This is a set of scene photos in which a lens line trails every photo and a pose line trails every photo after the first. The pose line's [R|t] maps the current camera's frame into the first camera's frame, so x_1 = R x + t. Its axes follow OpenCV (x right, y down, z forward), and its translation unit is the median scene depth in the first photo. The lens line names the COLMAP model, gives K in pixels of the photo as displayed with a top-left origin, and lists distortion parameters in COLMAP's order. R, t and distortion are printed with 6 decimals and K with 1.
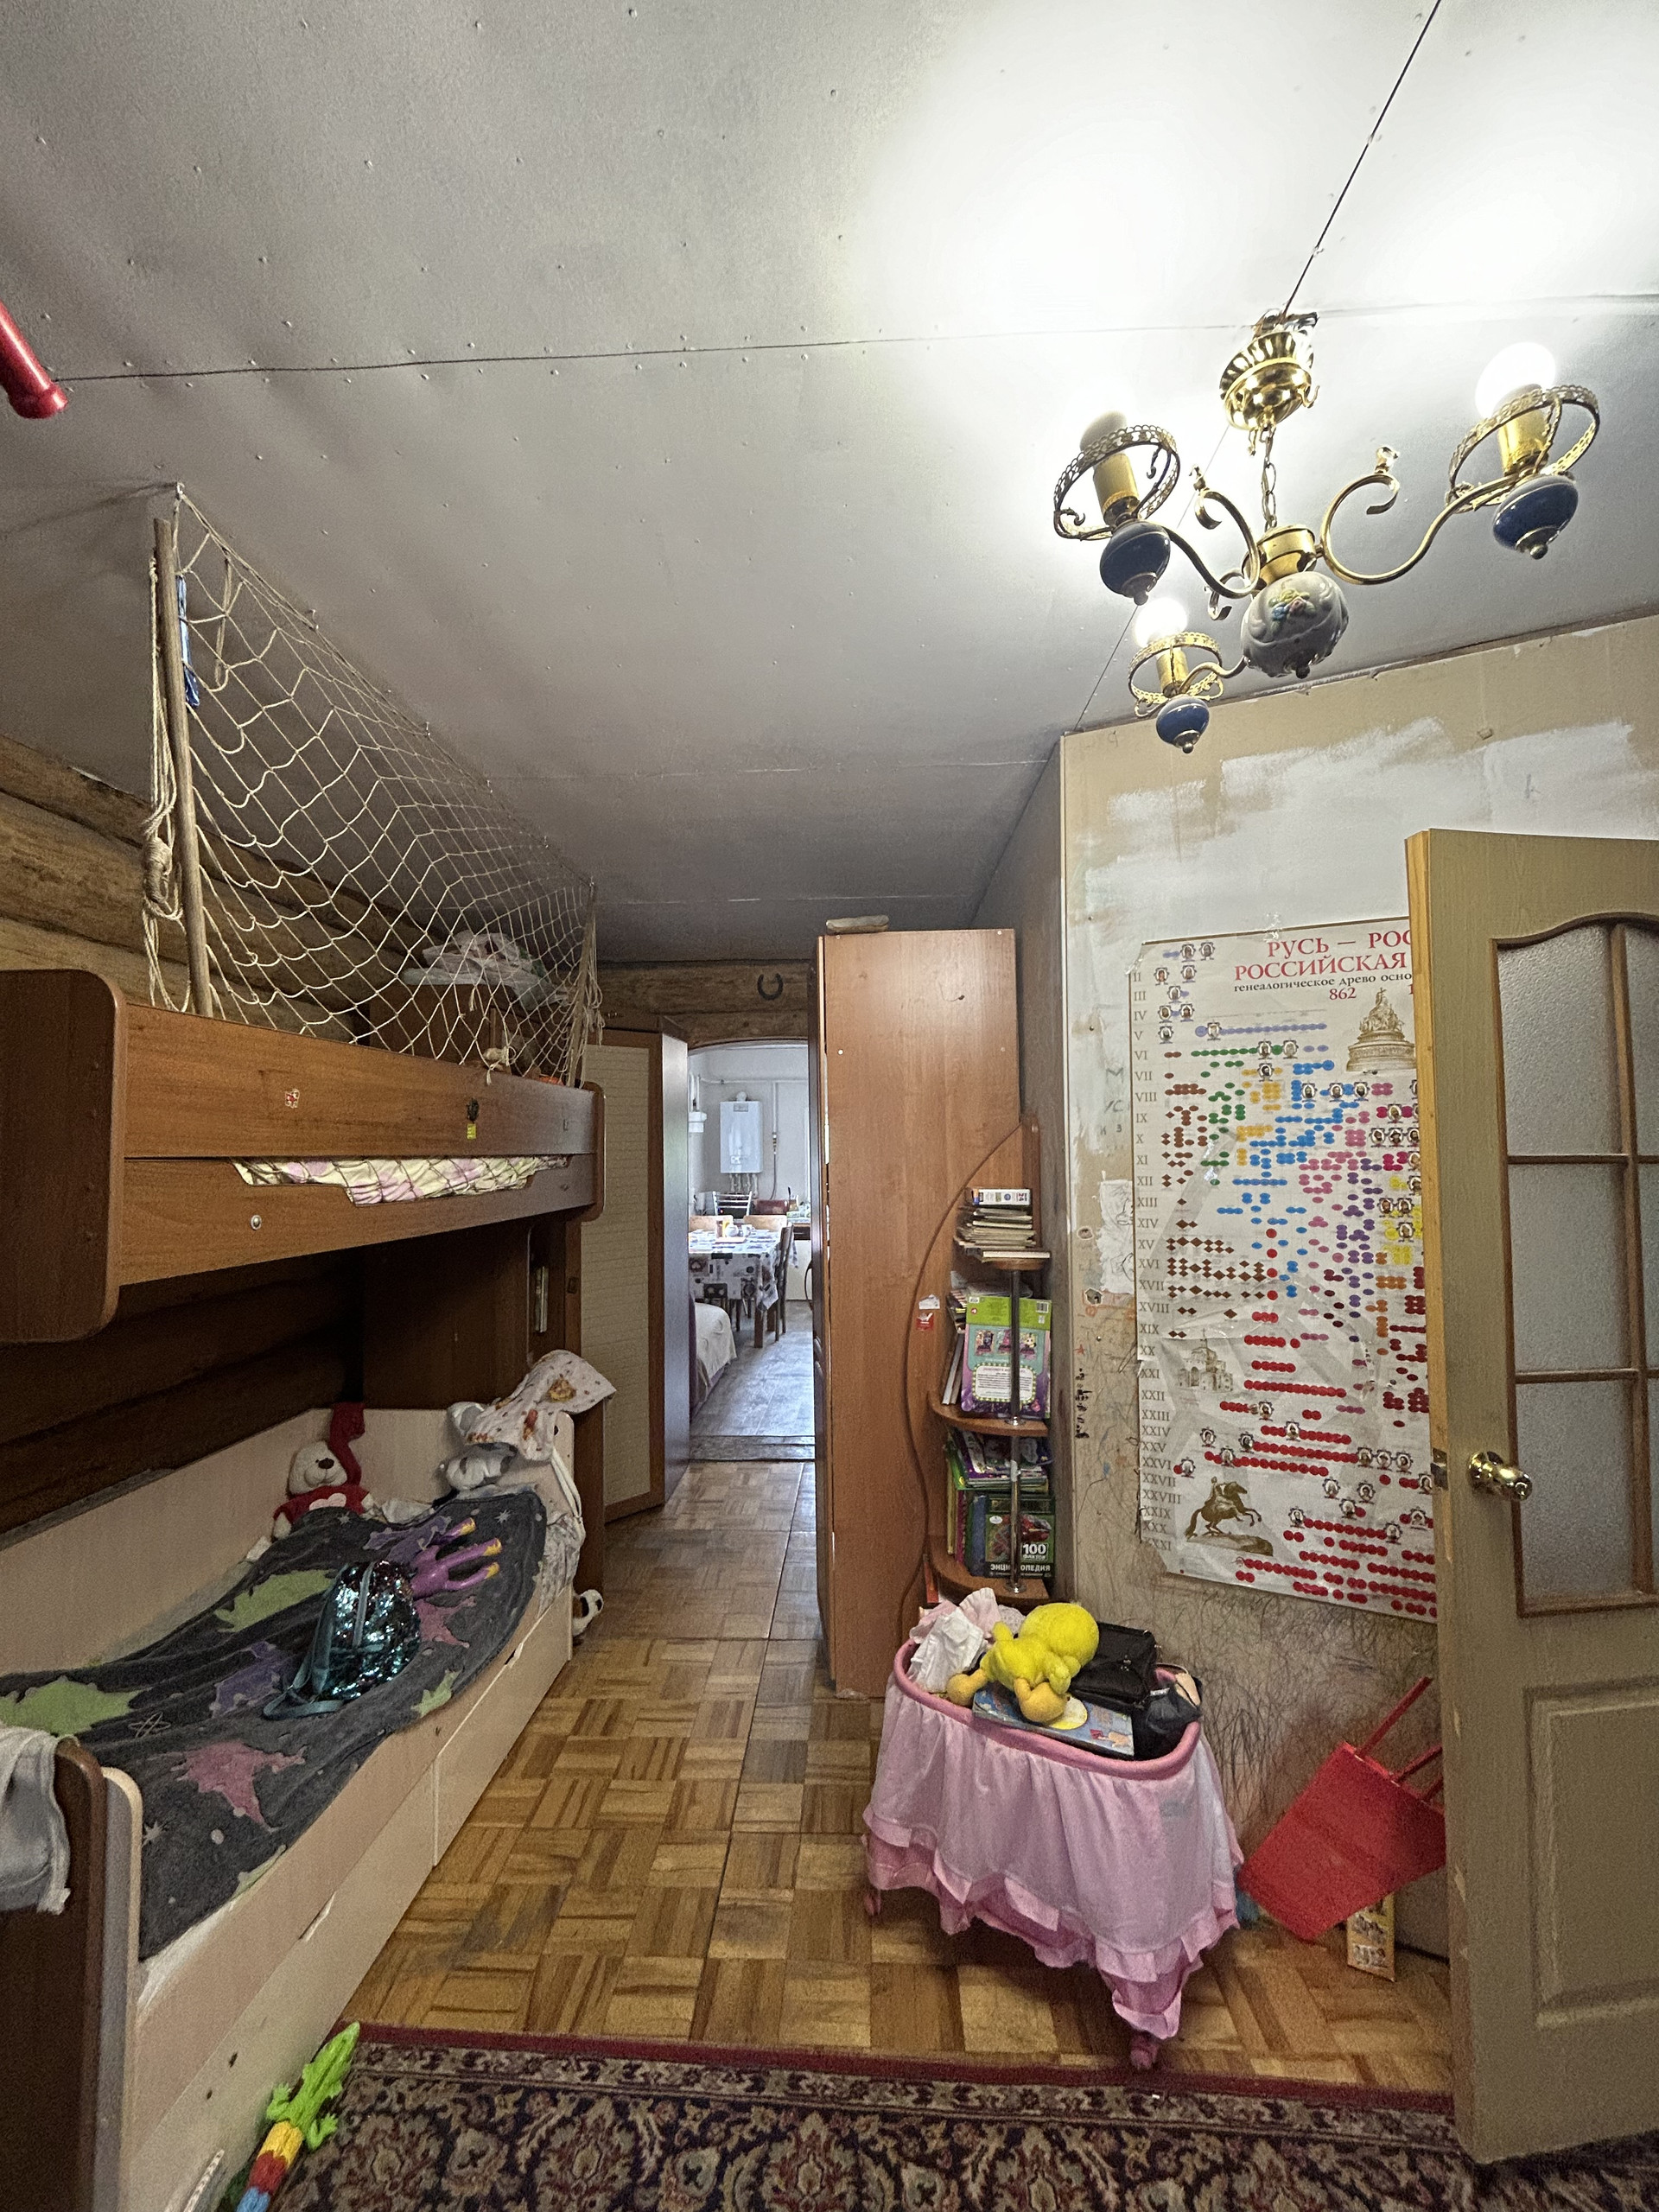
lens RADIAL K [[897.0, 0, 836.6], [0, 897.0, 1106.0], [0, 0, 1]] dist [-0.000273, 0.000954]
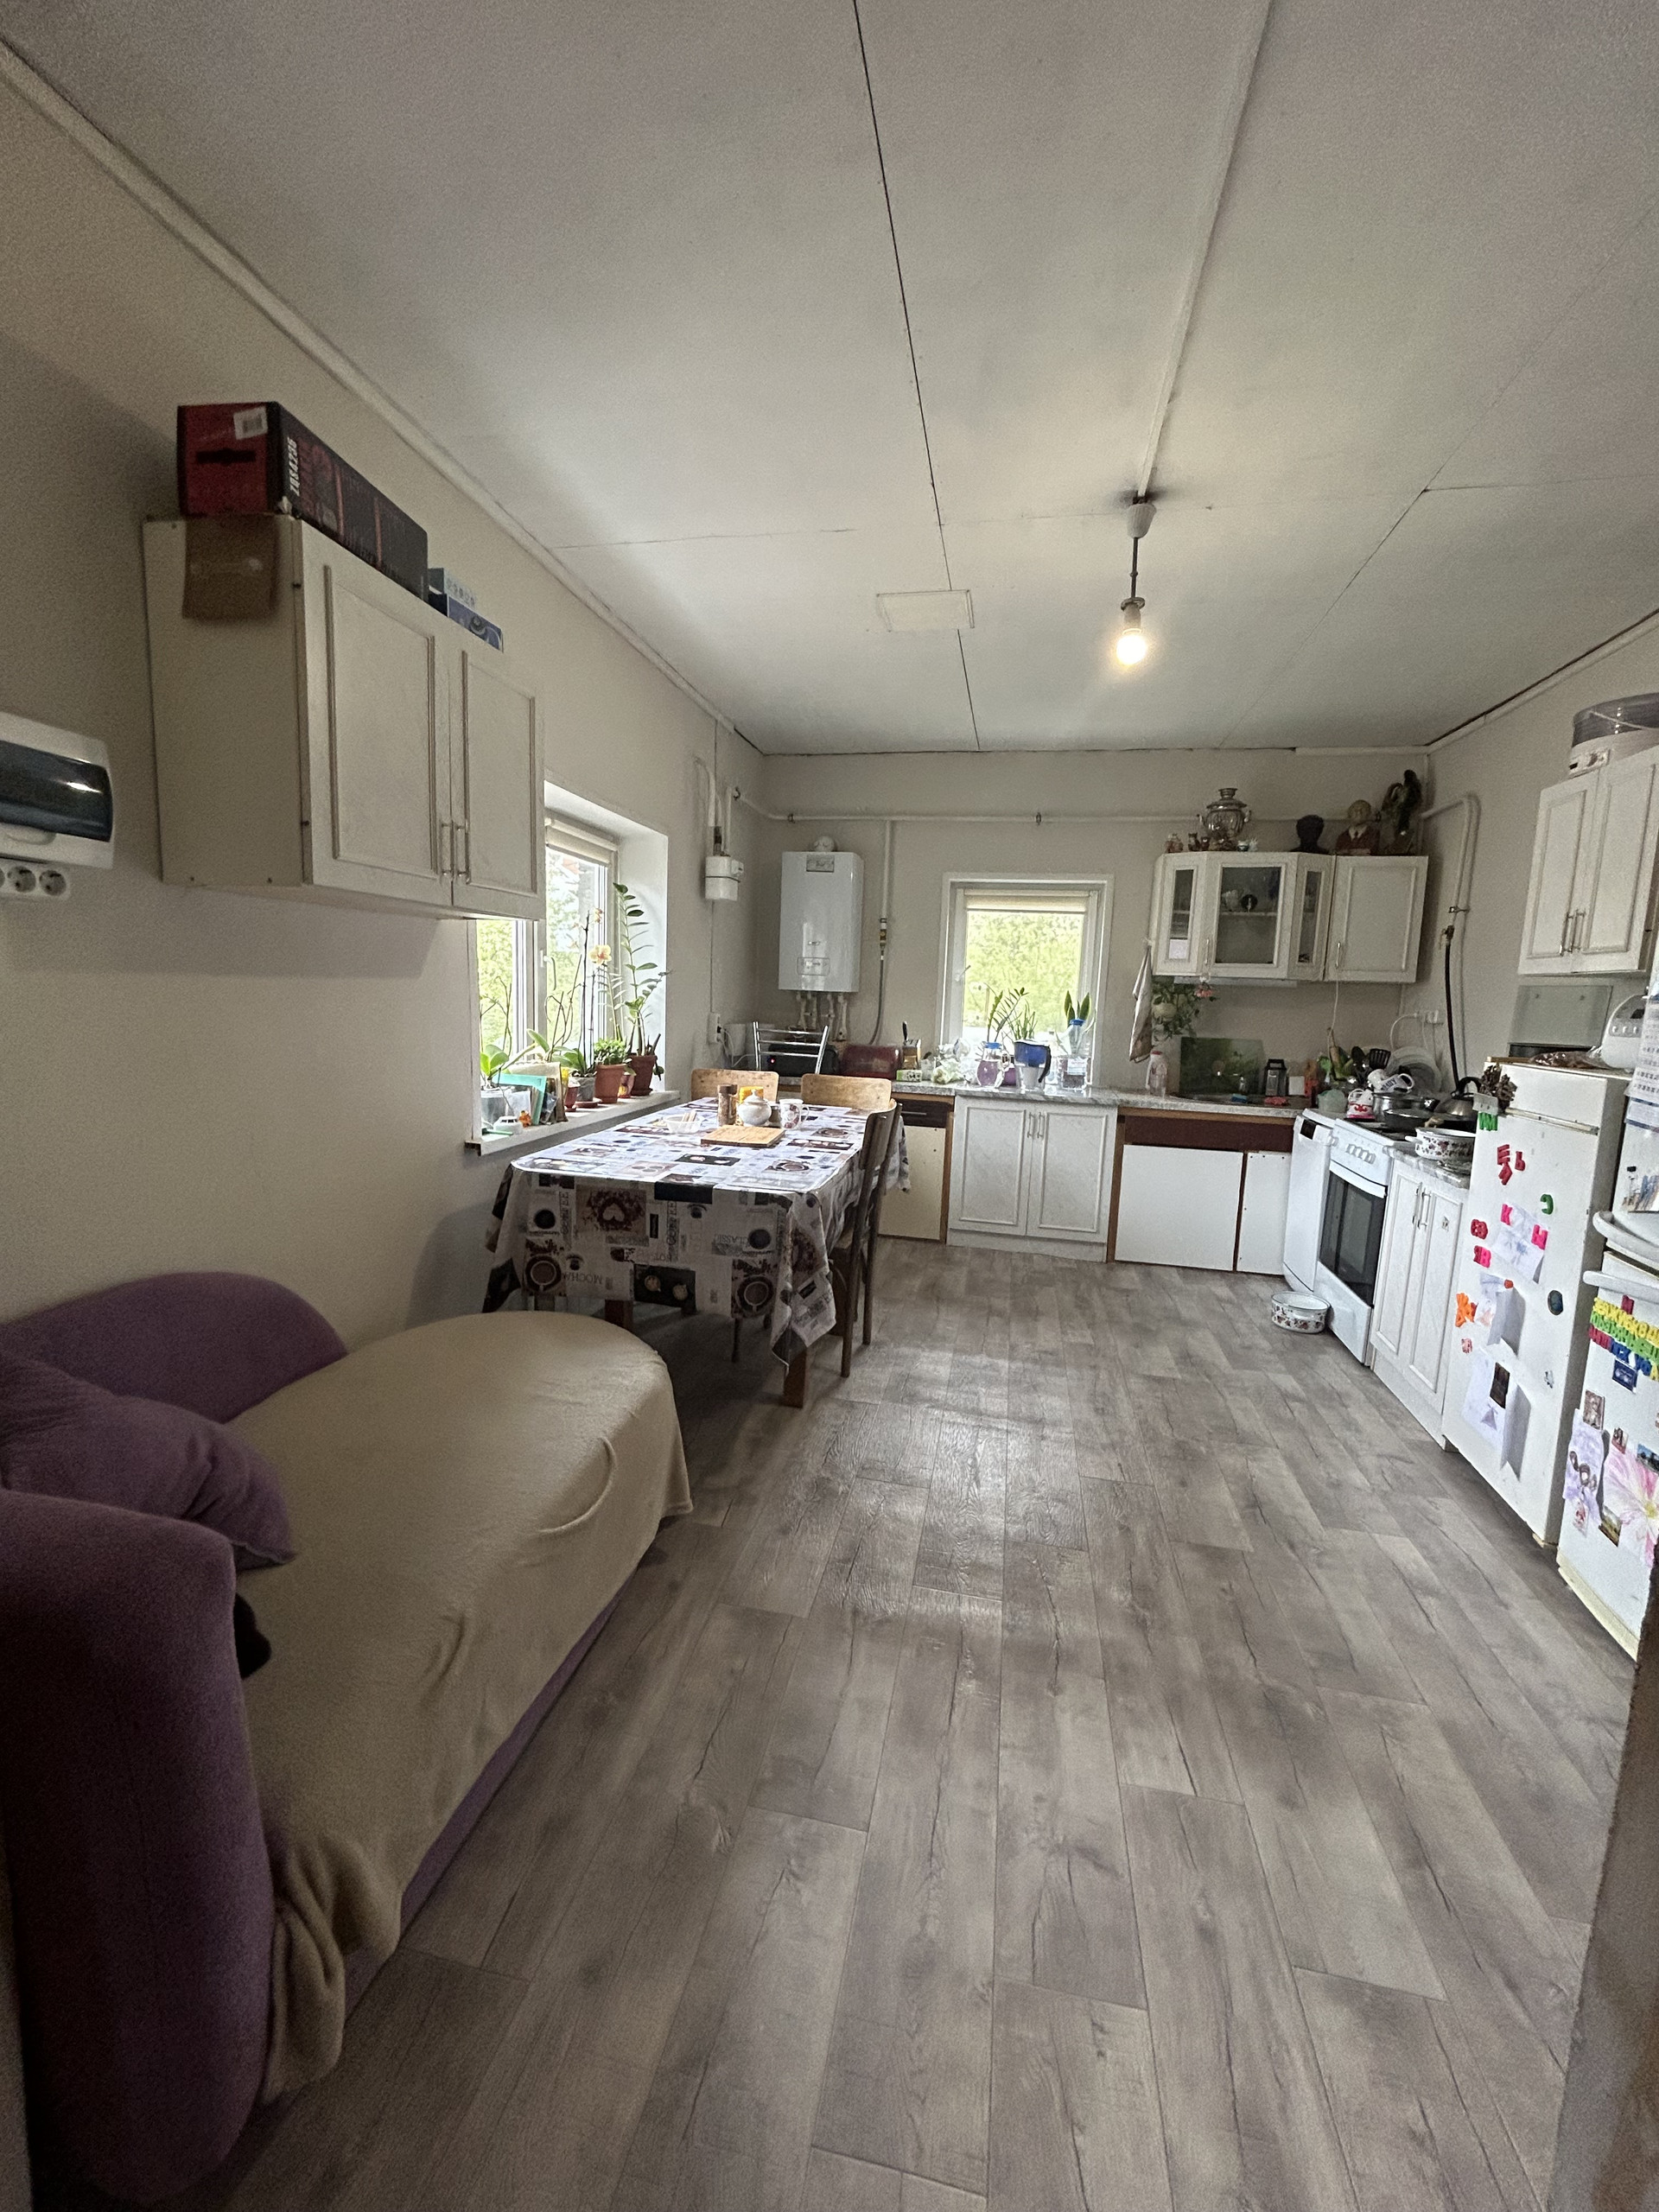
lens RADIAL K [[897.0, 0, 835.4], [0, 897.0, 1107.3], [0, 0, 1]] dist [-0.000273, 0.000954]
pose [[0.987522, 0.069231, -0.141447, -0.018948], [-0.044044, 0.983760, 0.173999, 0.060810], [0.151196, -0.165598, 0.974534, 0.582232]]
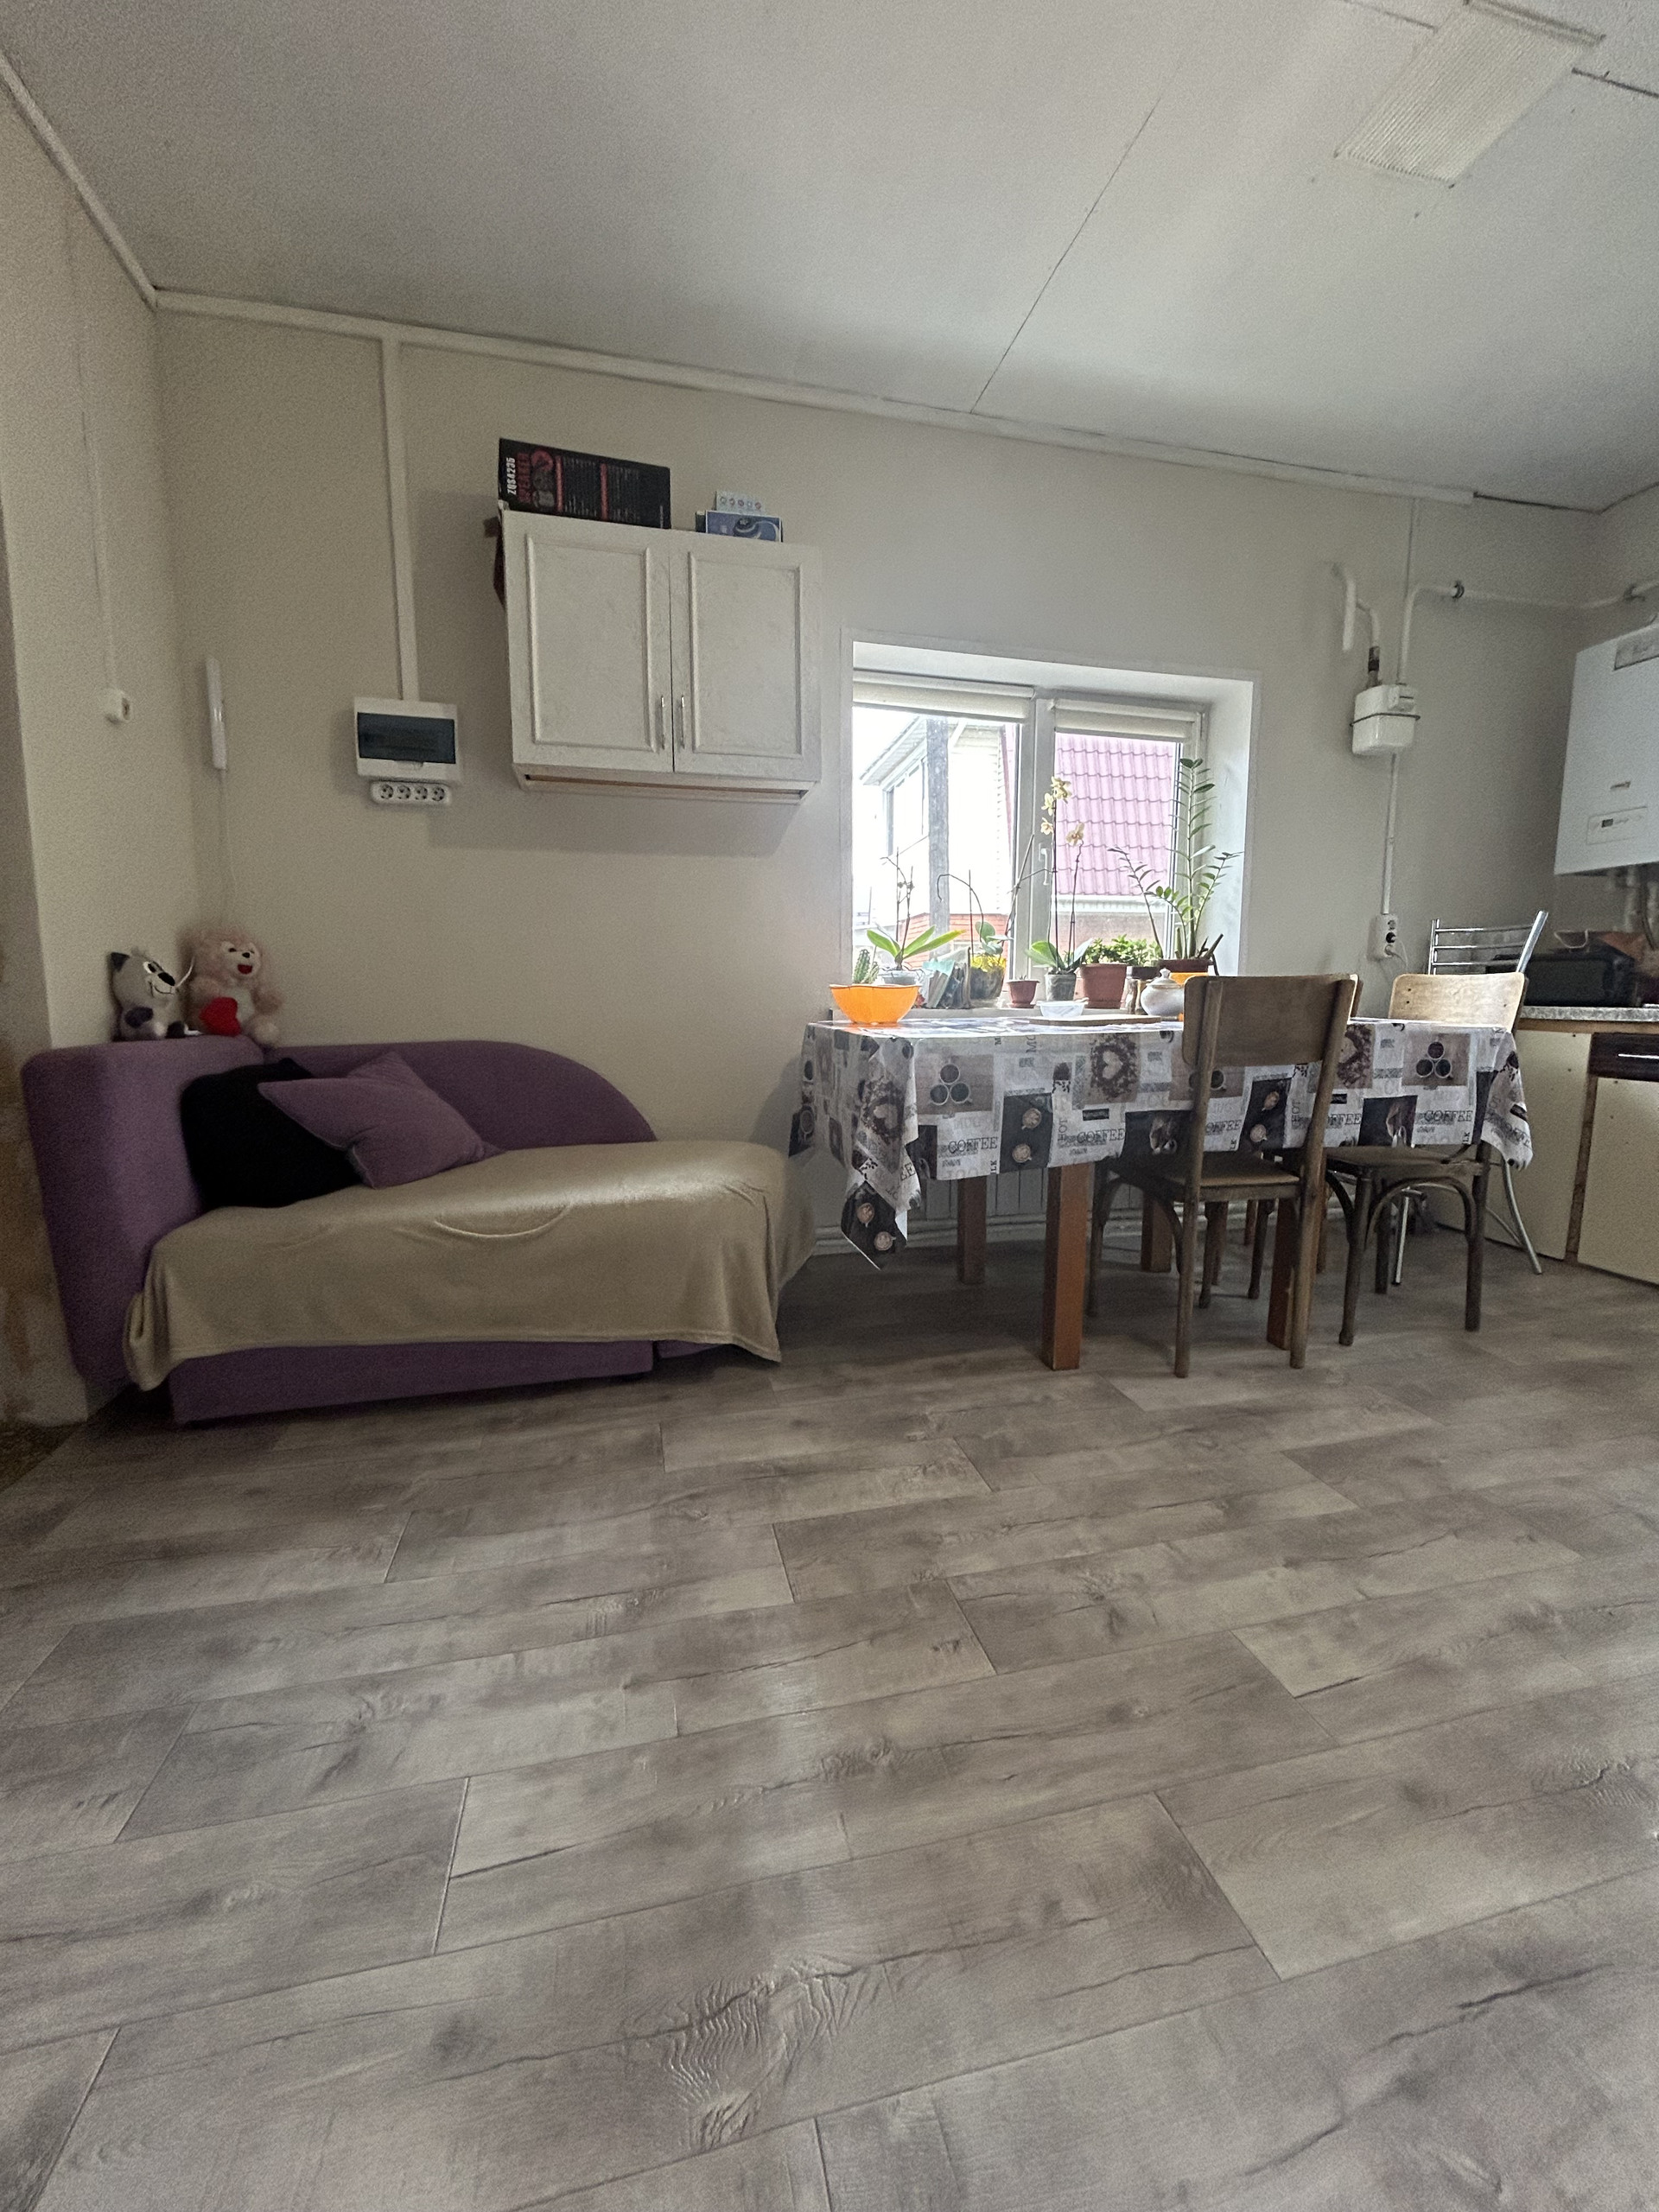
lens RADIAL K [[897.0, 0, 832.3], [0, 897.0, 1103.1], [0, 0, 1]] dist [-0.000273, 0.000954]
pose [[0.281444, 0.130233, -0.950699, 0.157854], [0.036601, 0.988569, 0.146257, 0.123708], [0.958879, -0.075960, 0.273461, 0.787087]]
